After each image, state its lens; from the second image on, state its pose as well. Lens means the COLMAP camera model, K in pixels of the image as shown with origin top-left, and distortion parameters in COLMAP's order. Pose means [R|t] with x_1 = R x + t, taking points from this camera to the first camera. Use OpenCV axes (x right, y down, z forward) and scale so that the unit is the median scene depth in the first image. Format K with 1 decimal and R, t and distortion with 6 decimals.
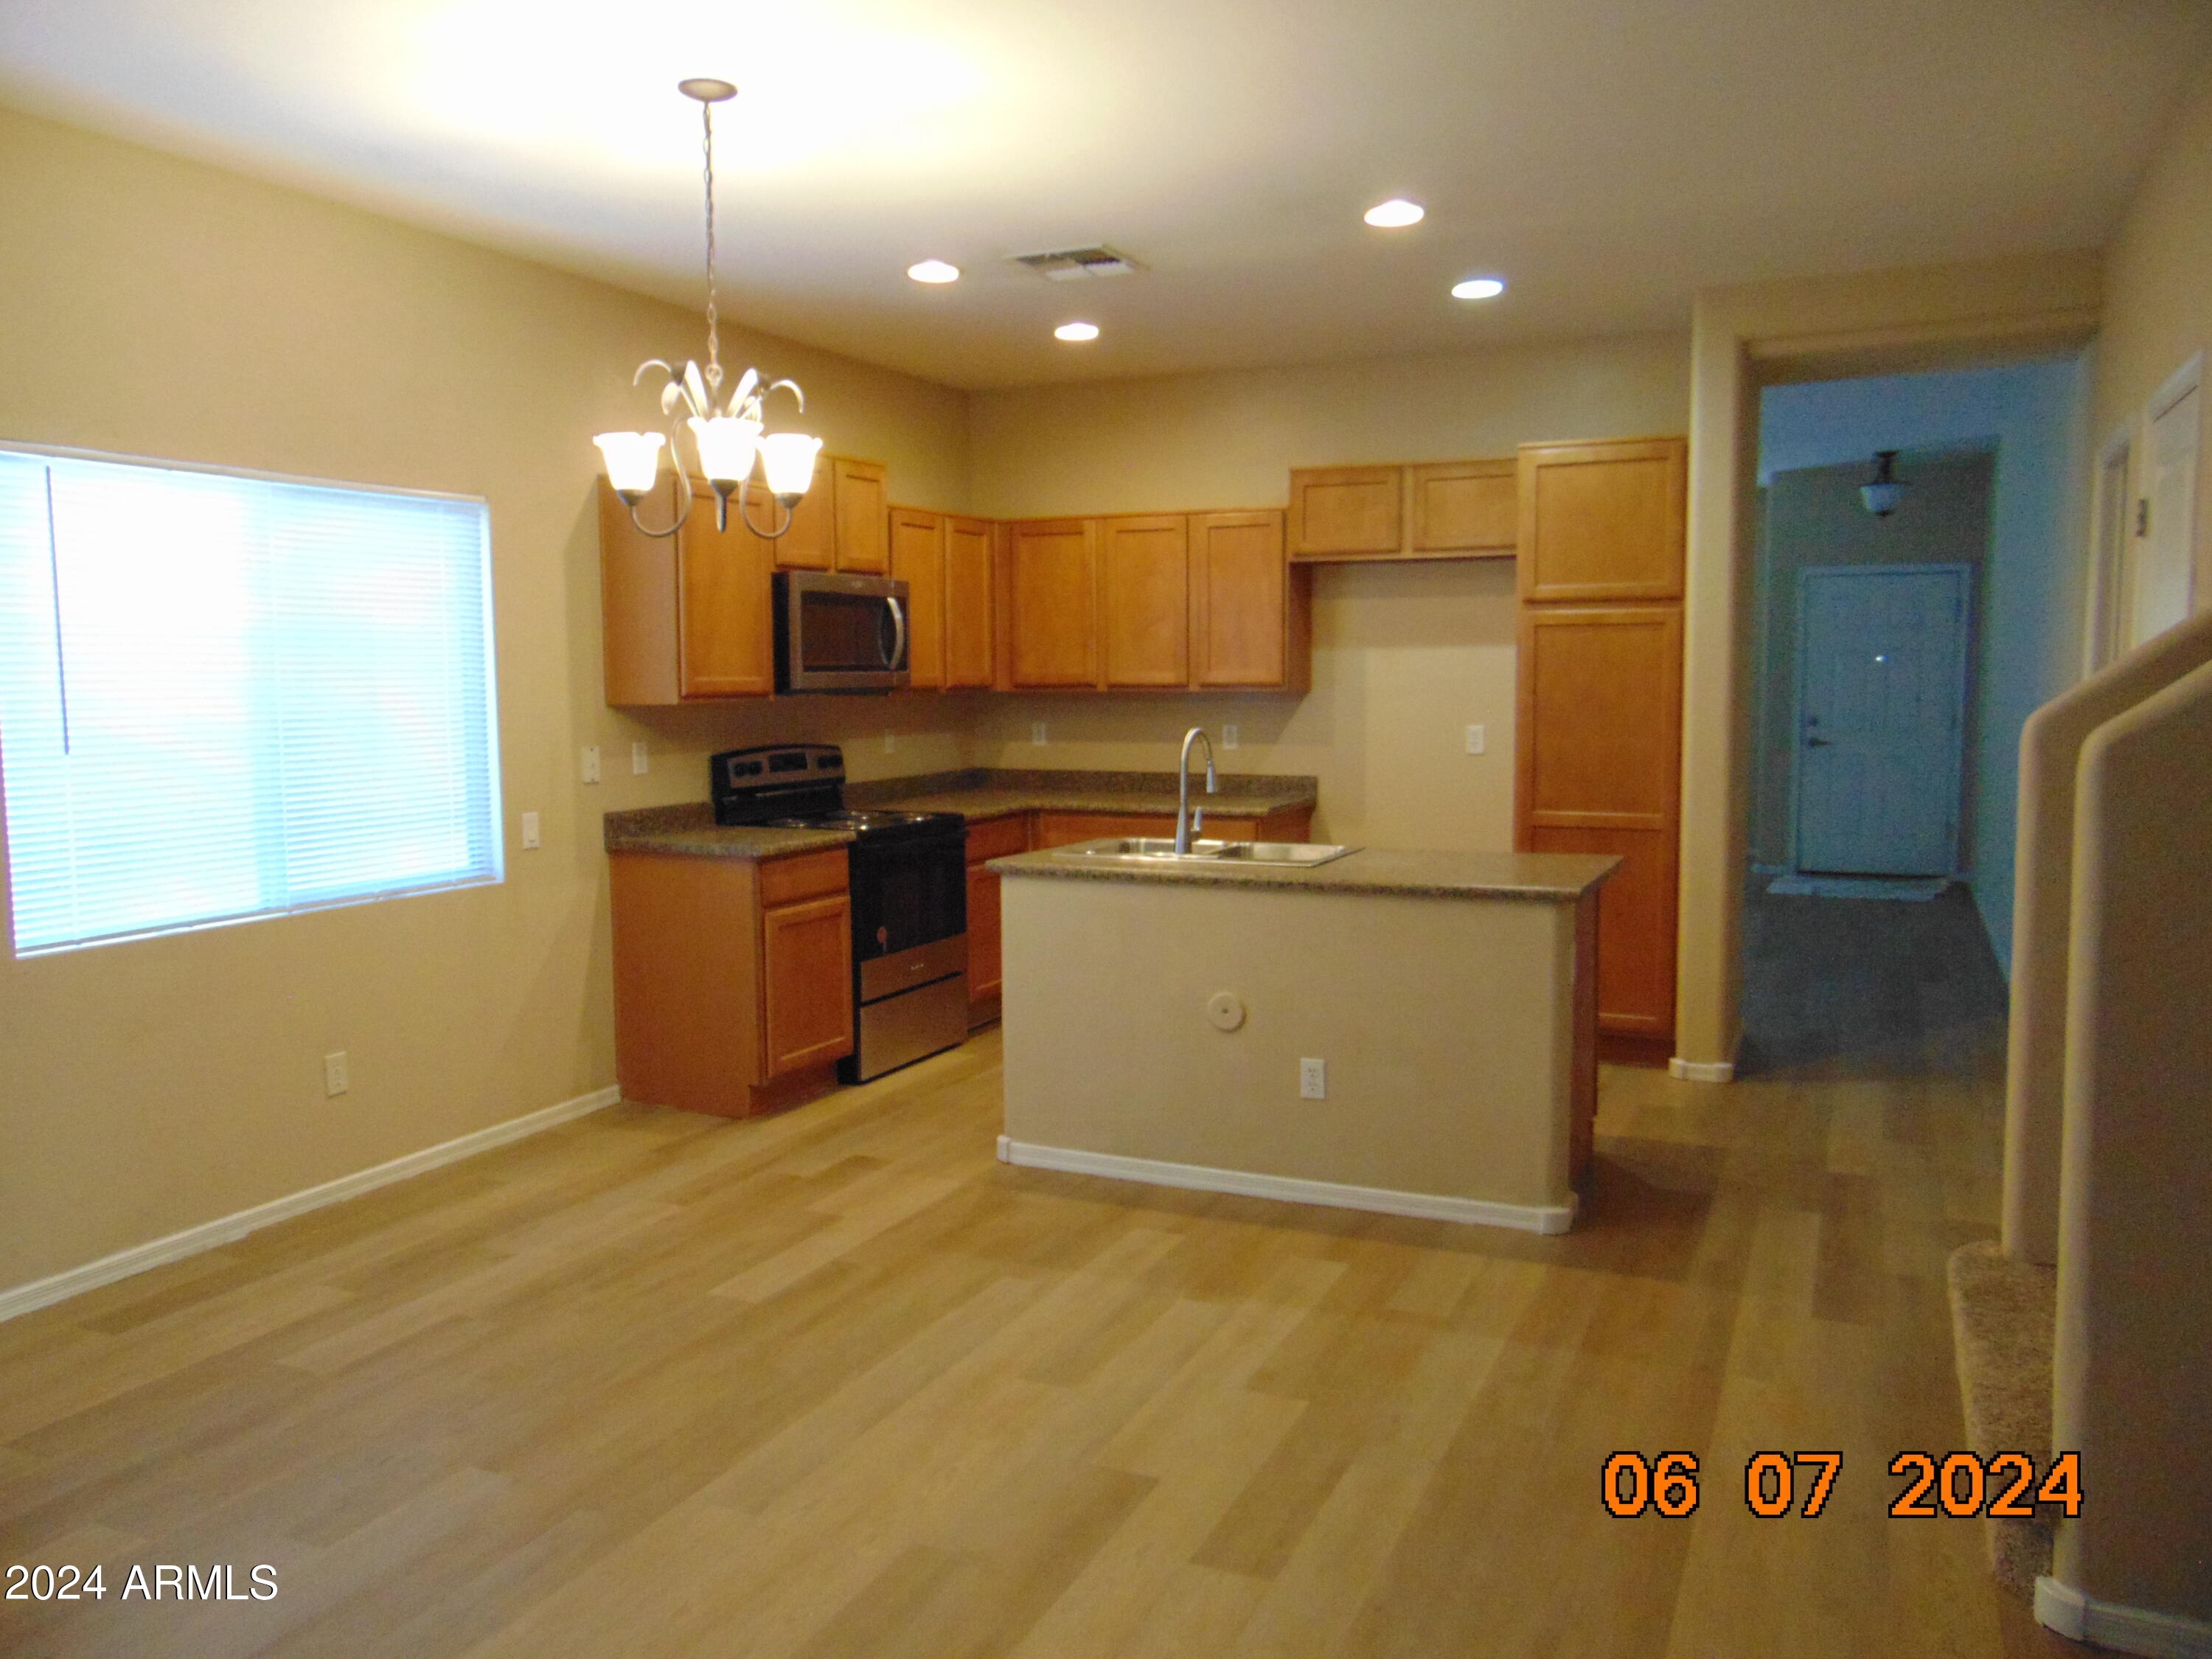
lens RADIAL K [[1678.2, 0, 1106.0], [0, 1678.2, 829.5], [0, 0, 1]] dist [-0.004047, -0.000213]
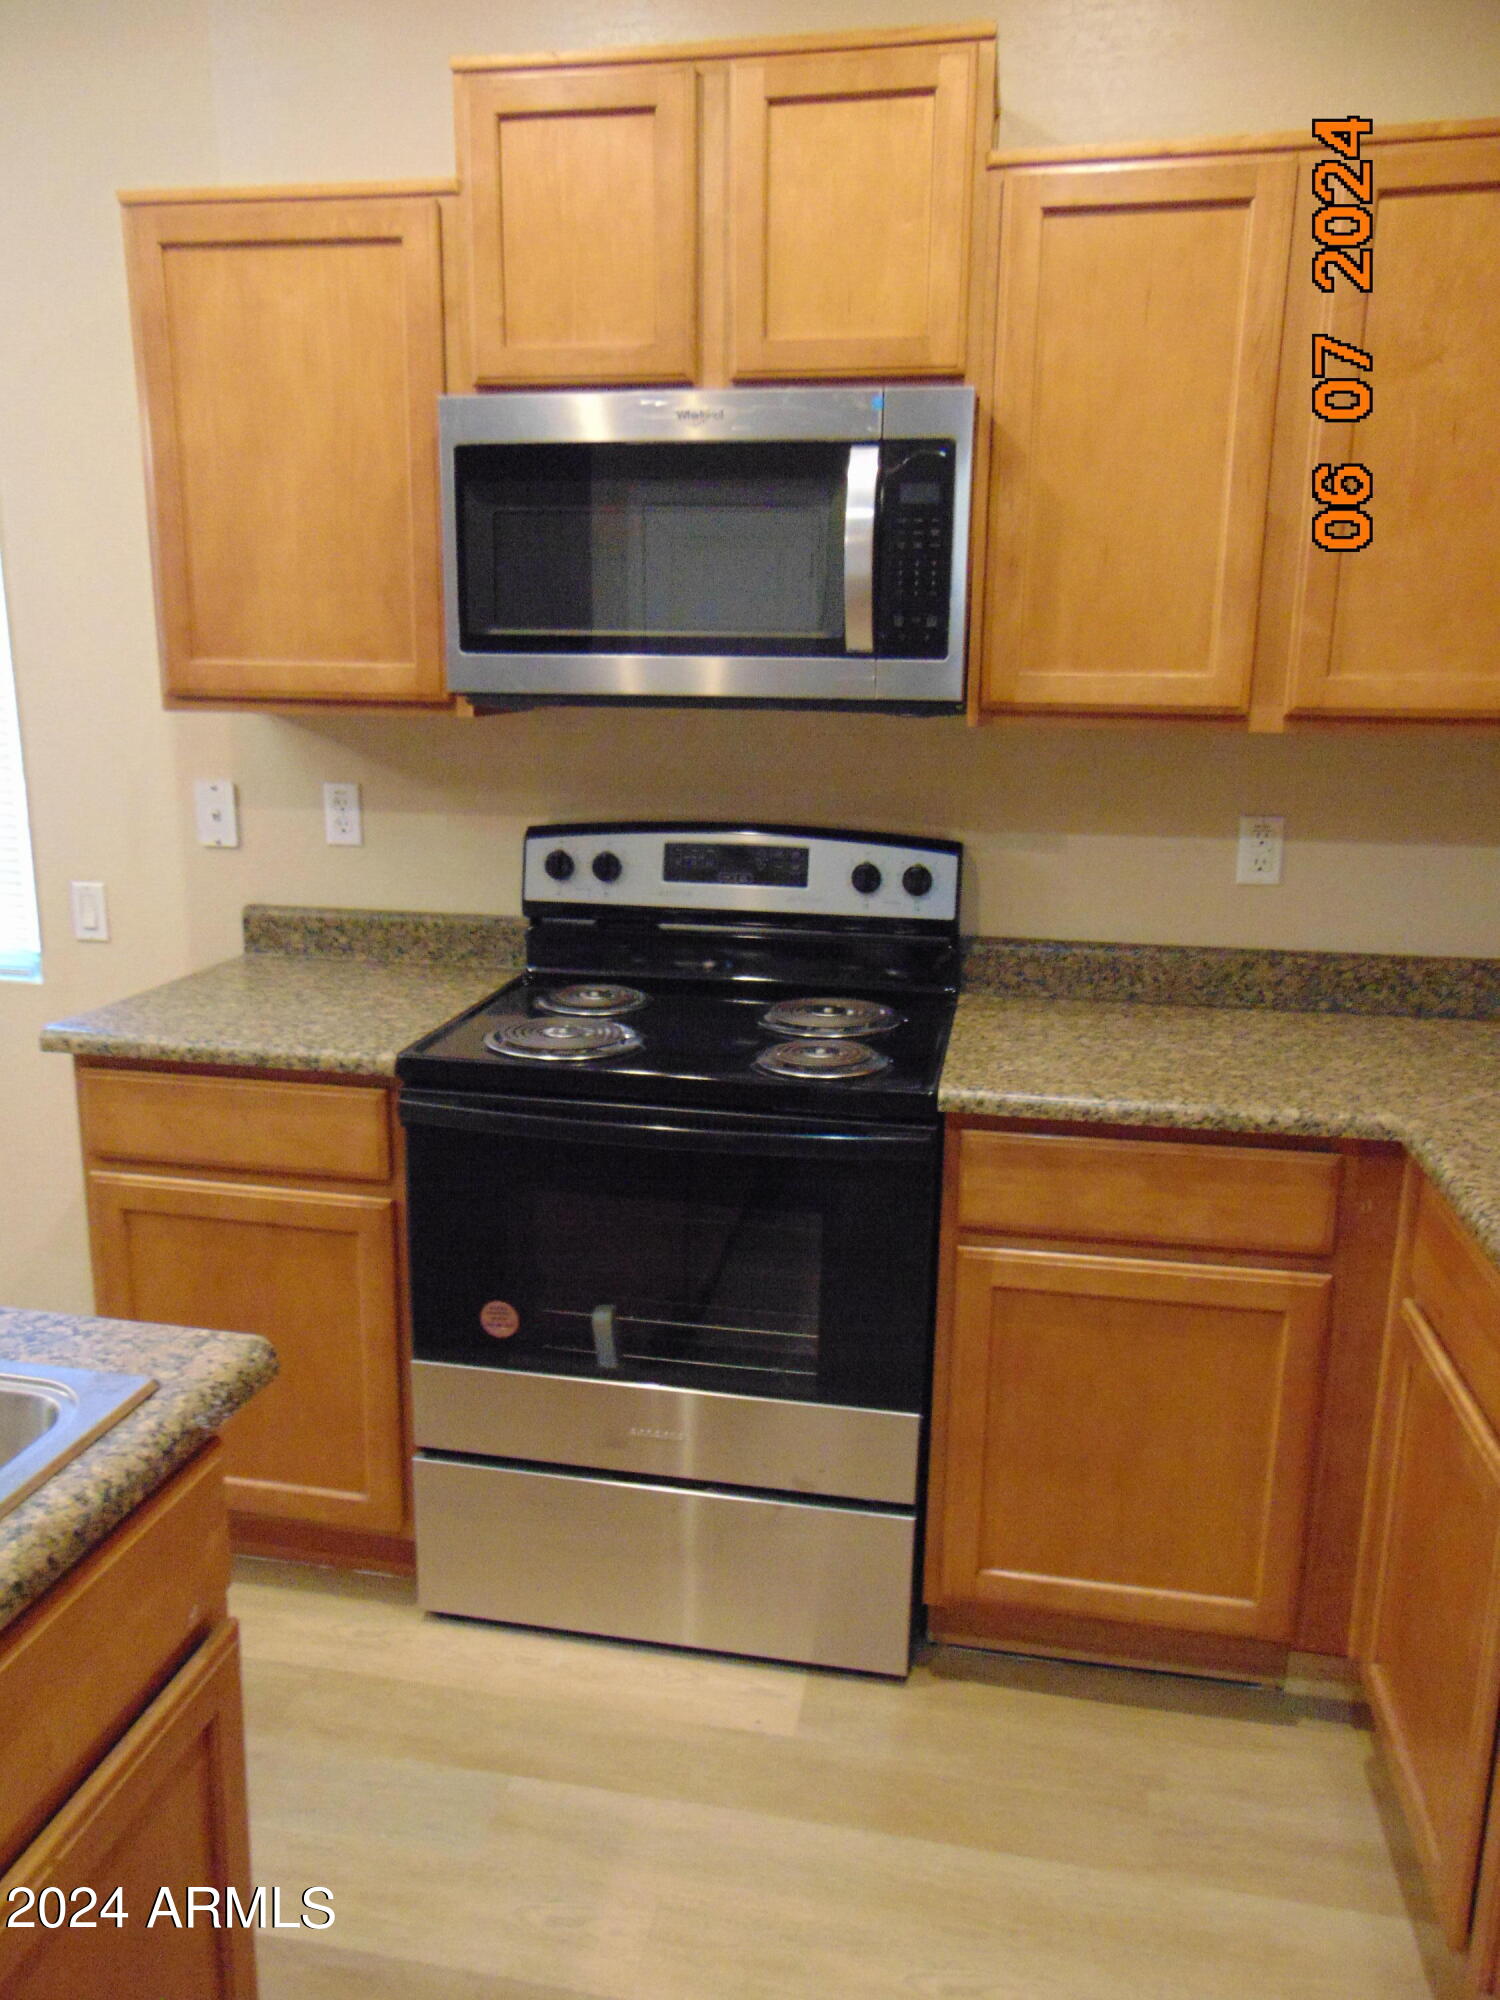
lens RADIAL K [[1504.4, 0, 750.0], [0, 1504.4, 1000.0], [0, 0, 1]] dist [0.003526, 0.040767]
pose [[0.243587, 0.233214, -0.941423, 0.180653], [-0.106371, 0.971228, 0.213075, -0.084249], [0.964028, 0.048238, 0.261386, 0.840853]]
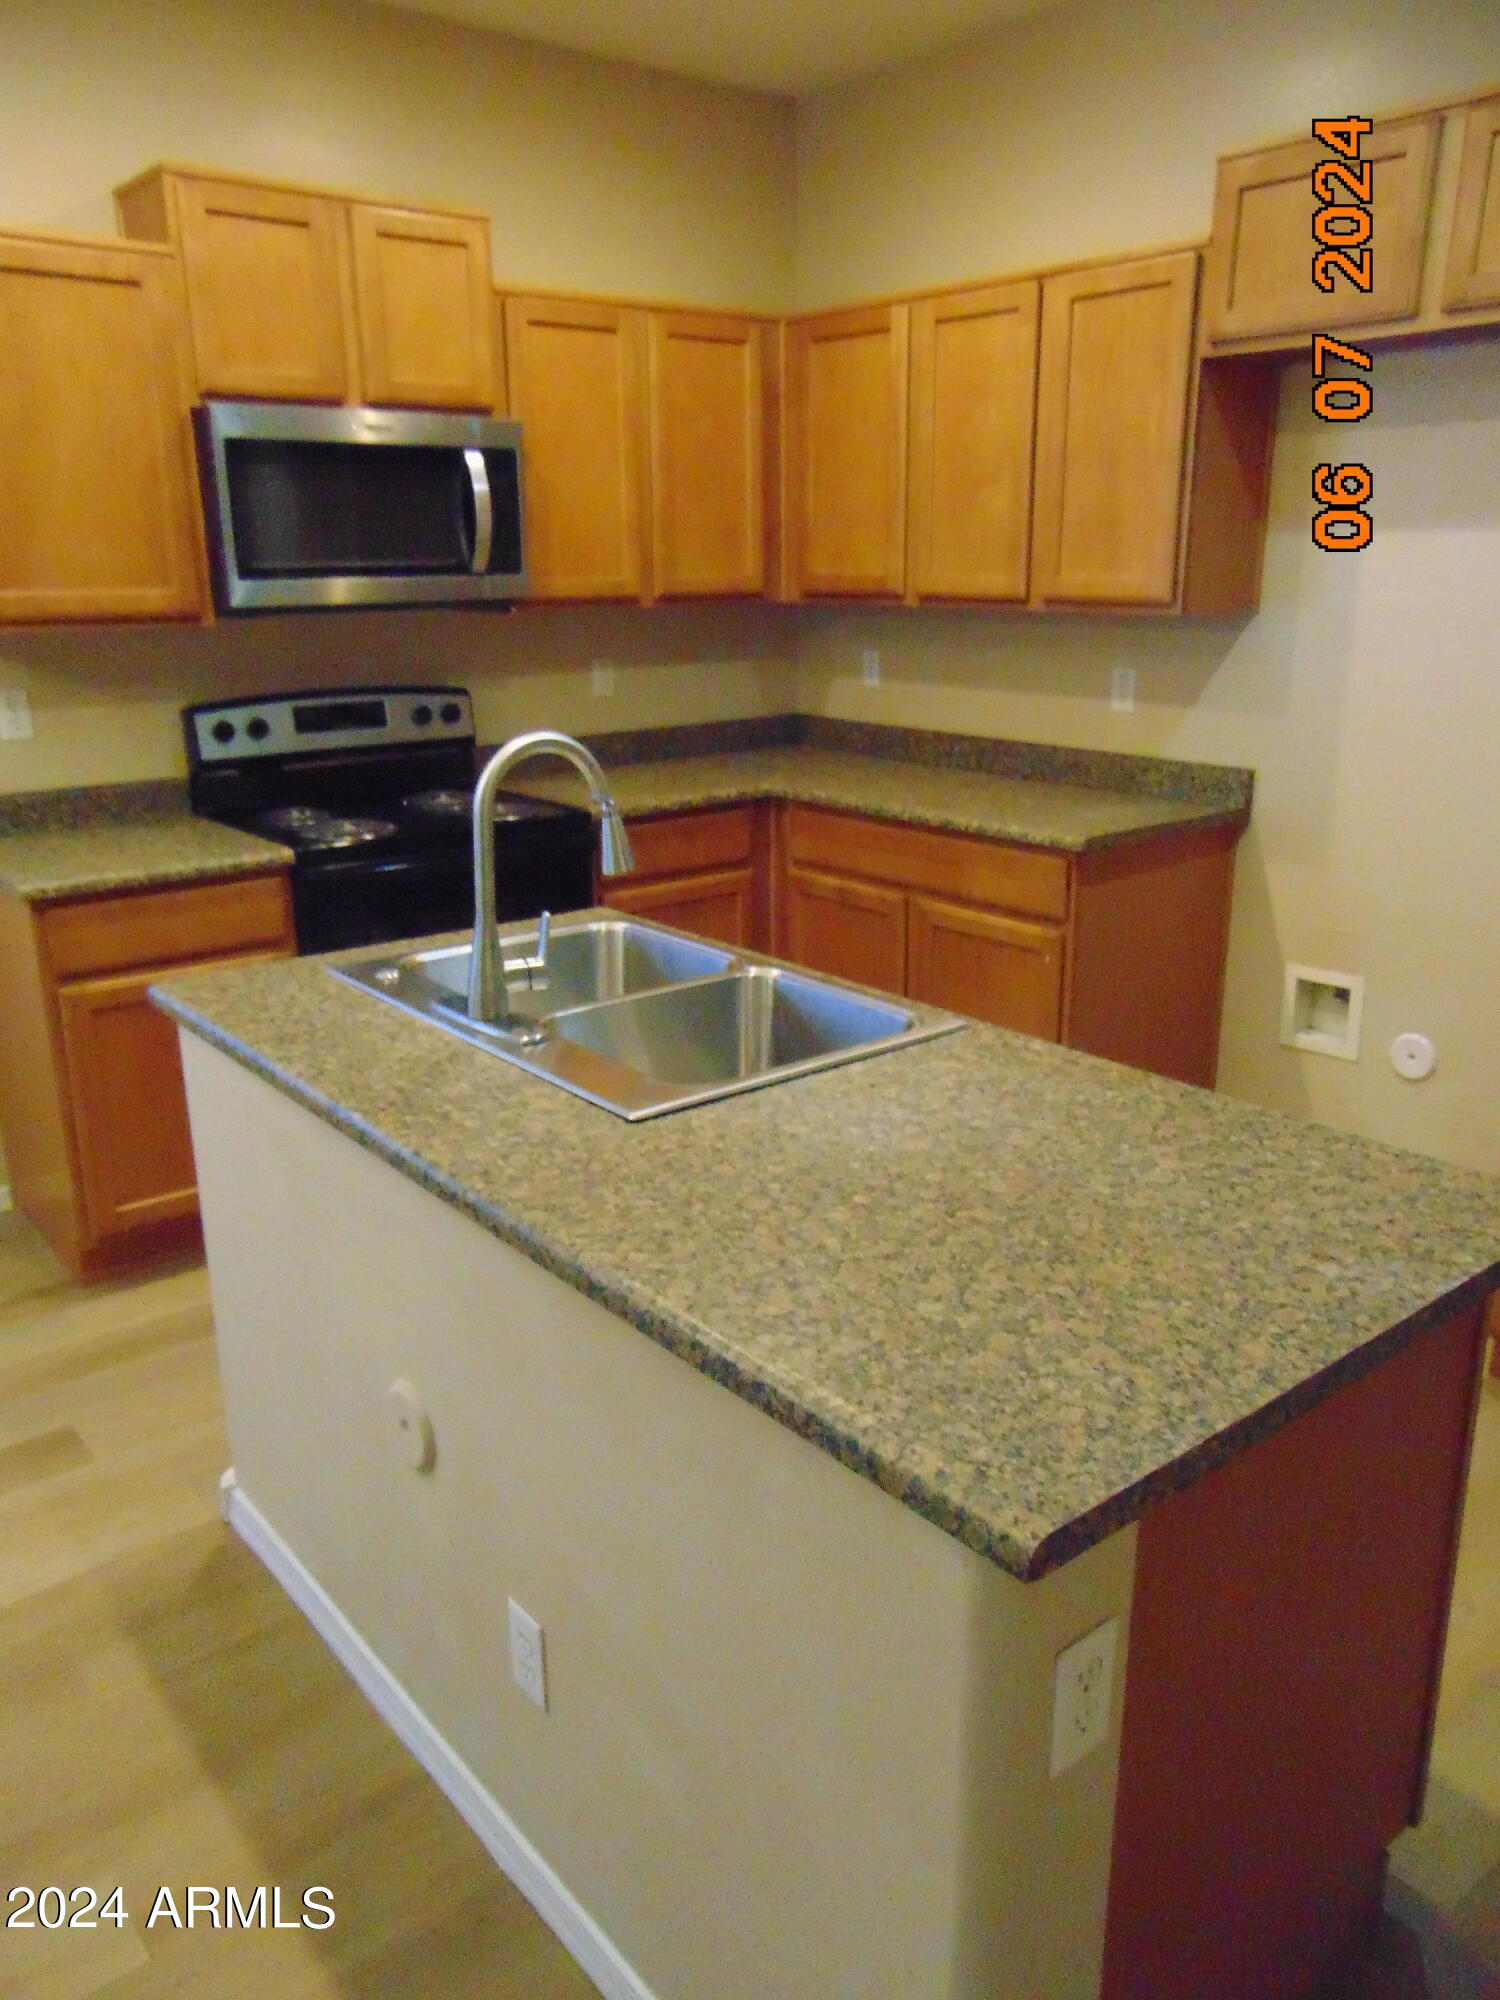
lens RADIAL K [[1504.4, 0, 750.0], [0, 1504.4, 1000.0], [0, 0, 1]] dist [0.003526, 0.040767]
pose [[0.895702, 0.128139, -0.425792, 0.208104], [-0.040144, 0.976970, 0.209565, -0.057737], [0.442839, -0.170615, 0.880218, 0.492666]]
